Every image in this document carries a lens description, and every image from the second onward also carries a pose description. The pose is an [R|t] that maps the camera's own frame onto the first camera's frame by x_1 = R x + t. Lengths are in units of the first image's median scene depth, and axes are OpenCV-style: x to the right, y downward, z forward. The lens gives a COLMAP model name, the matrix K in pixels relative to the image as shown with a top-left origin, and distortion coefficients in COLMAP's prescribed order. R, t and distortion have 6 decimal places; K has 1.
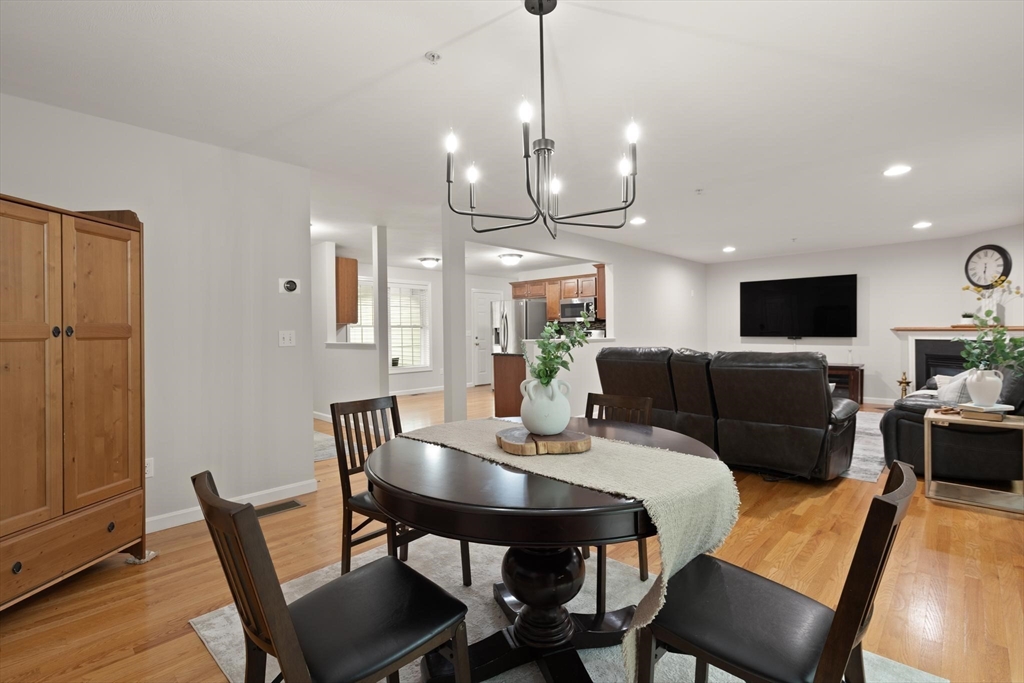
lens RADIAL K [[465.6, 0, 508.7], [0, 465.6, 337.4], [0, 0, 1]] dist [0.000079, -0.000664]
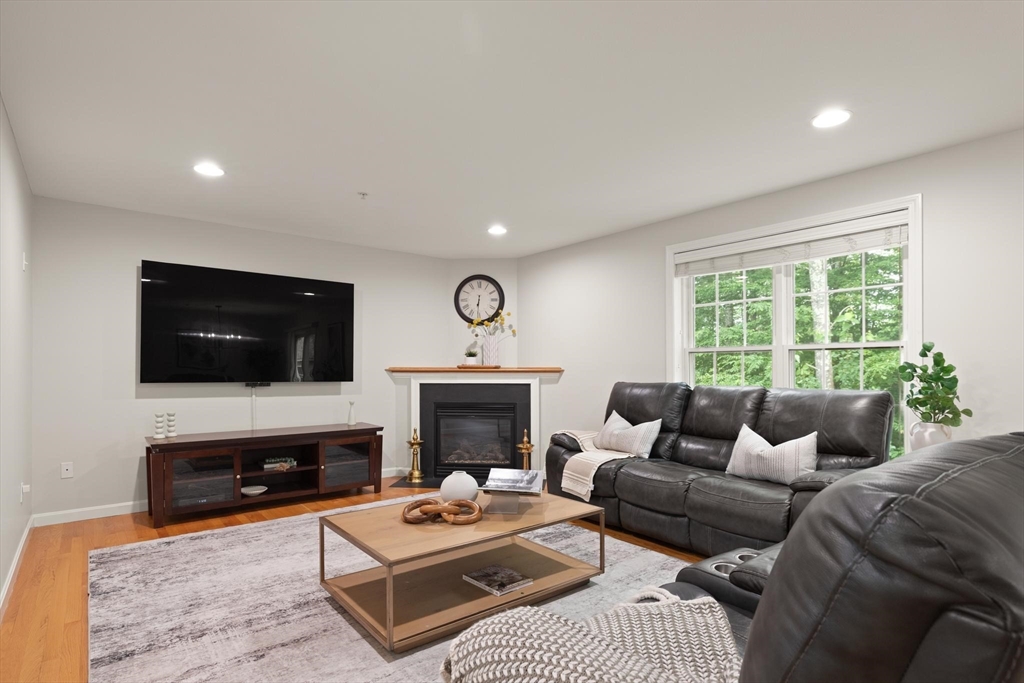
lens RADIAL K [[516.9, 0, 536.4], [0, 516.9, 368.9], [0, 0, 1]] dist [-0.006361, -0.000606]
pose [[0.096291, 0.016068, 0.995224, 0.067769], [0.015603, 0.999722, -0.017651, -0.001879], [-0.995231, 0.017228, 0.096013, 0.777370]]
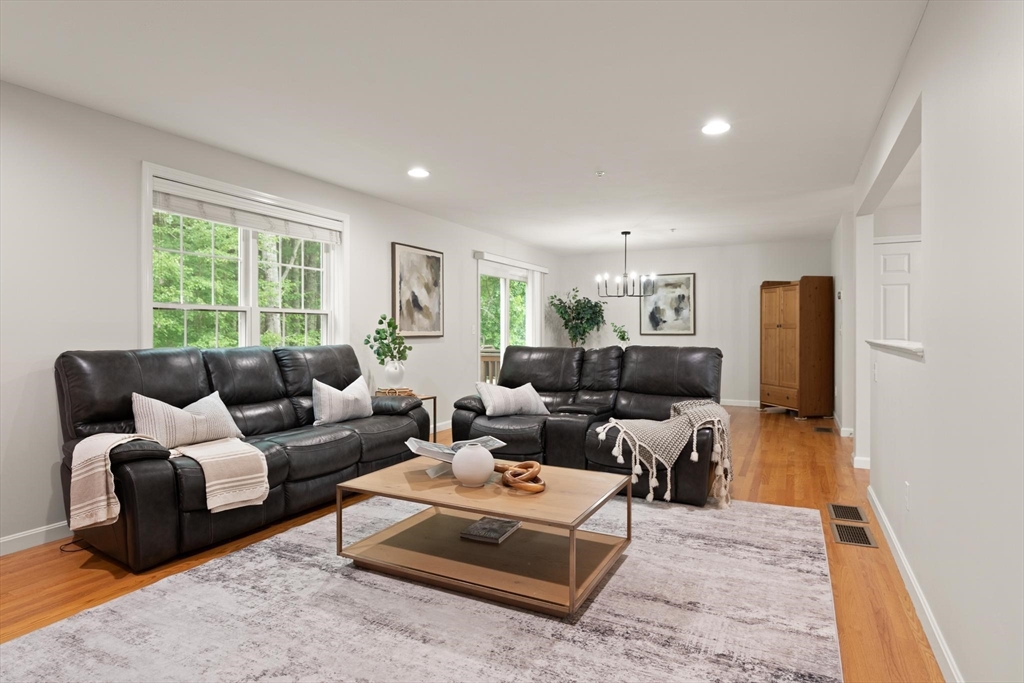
lens RADIAL K [[545.7, 0, 509.0], [0, 545.7, 333.5], [0, 0, 1]] dist [-0.002430, 0.001670]
pose [[-0.961795, 0.018025, -0.273176, 0.554680], [0.010870, 0.999558, 0.027680, -0.017748], [0.273554, 0.023652, -0.961566, 1.260627]]
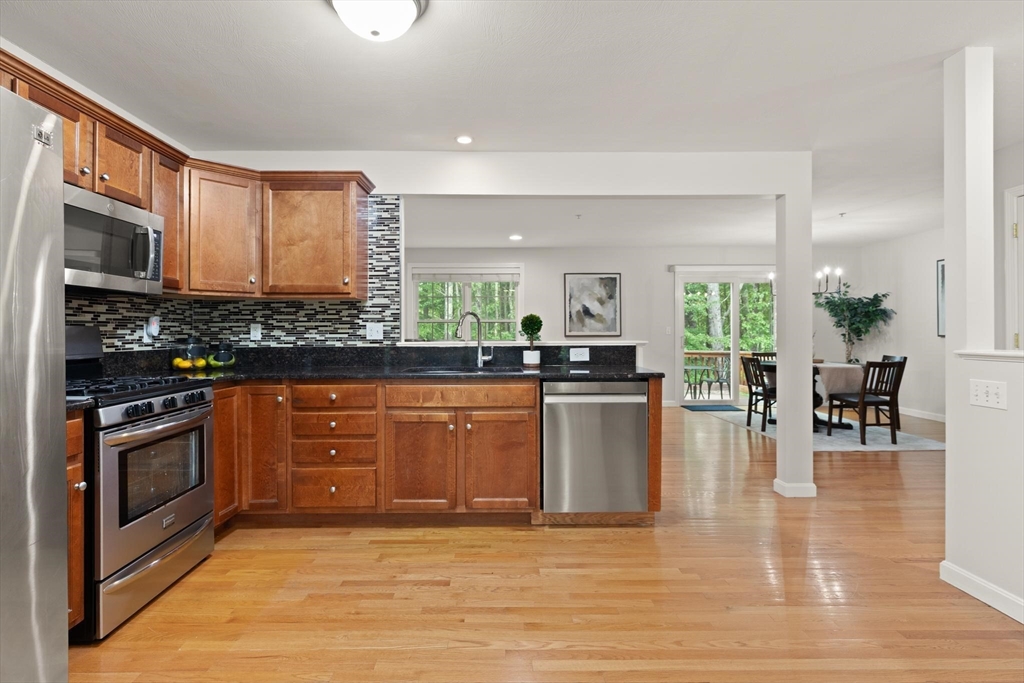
lens RADIAL K [[491.1, 0, 504.8], [0, 491.1, 331.3], [0, 0, 1]] dist [-0.011654, 0.000018]
pose [[-0.684992, 0.015773, 0.728380, -0.239786], [0.026518, 0.999643, 0.003291, -0.008785], [-0.728068, 0.021569, -0.685165, 1.295593]]
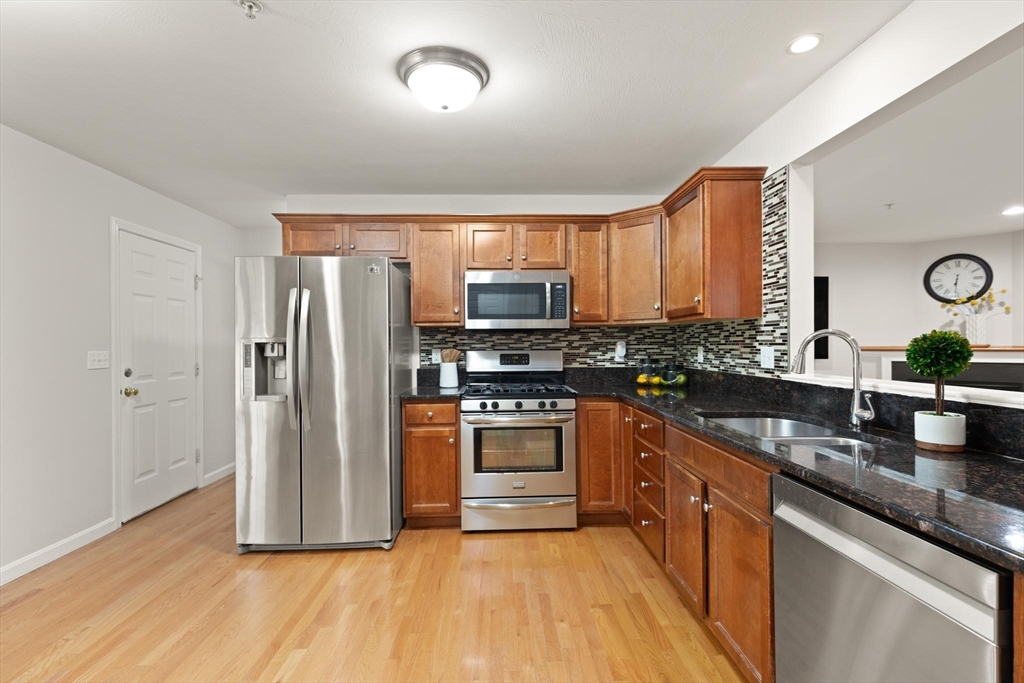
lens RADIAL K [[465.6, 0, 518.1], [0, 465.6, 345.9], [0, 0, 1]] dist [0.000079, -0.000664]
pose [[0.697705, 0.007363, 0.716348, -0.182600], [0.009630, 0.999760, -0.019656, -0.014050], [-0.716321, 0.020613, 0.697467, 0.953826]]
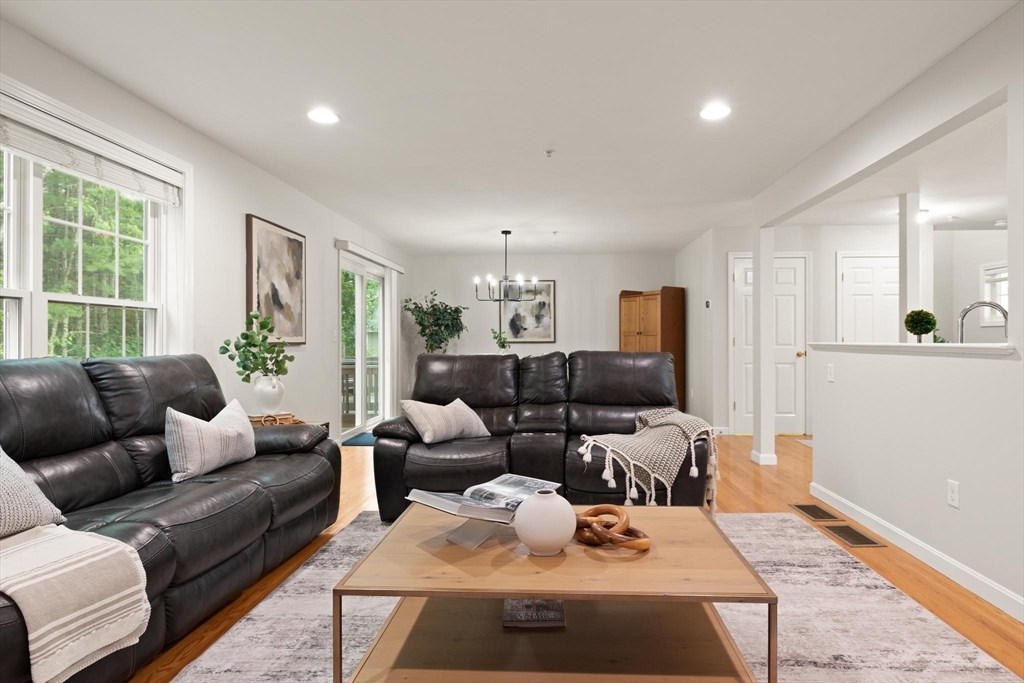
lens RADIAL K [[545.7, 0, 533.2], [0, 545.7, 341.4], [0, 0, 1]] dist [-0.002430, 0.001670]
pose [[-0.759518, 0.017817, -0.650242, 0.651439], [0.002391, 0.999695, 0.024600, -0.008259], [0.650482, 0.017129, -0.759328, 1.077954]]
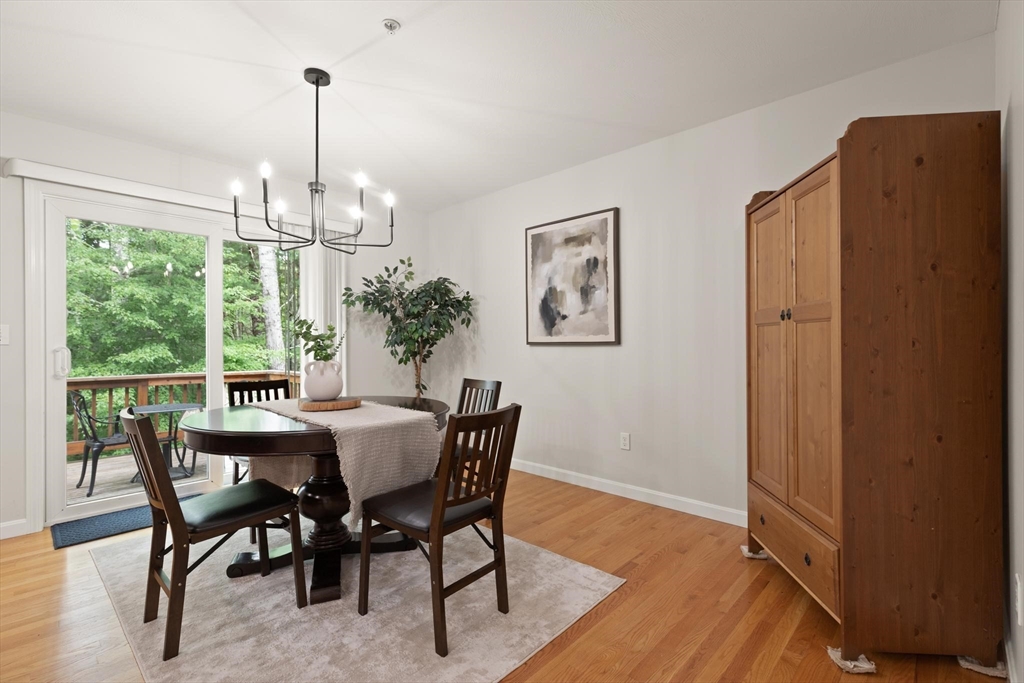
lens RADIAL K [[465.6, 0, 506.5], [0, 465.6, 340.2], [0, 0, 1]] dist [0.000079, -0.000664]
pose [[-0.999700, 0.020937, 0.012736, -0.110564], [0.021148, 0.999638, 0.016628, 0.010906], [-0.012383, 0.016893, -0.999781, 0.635784]]
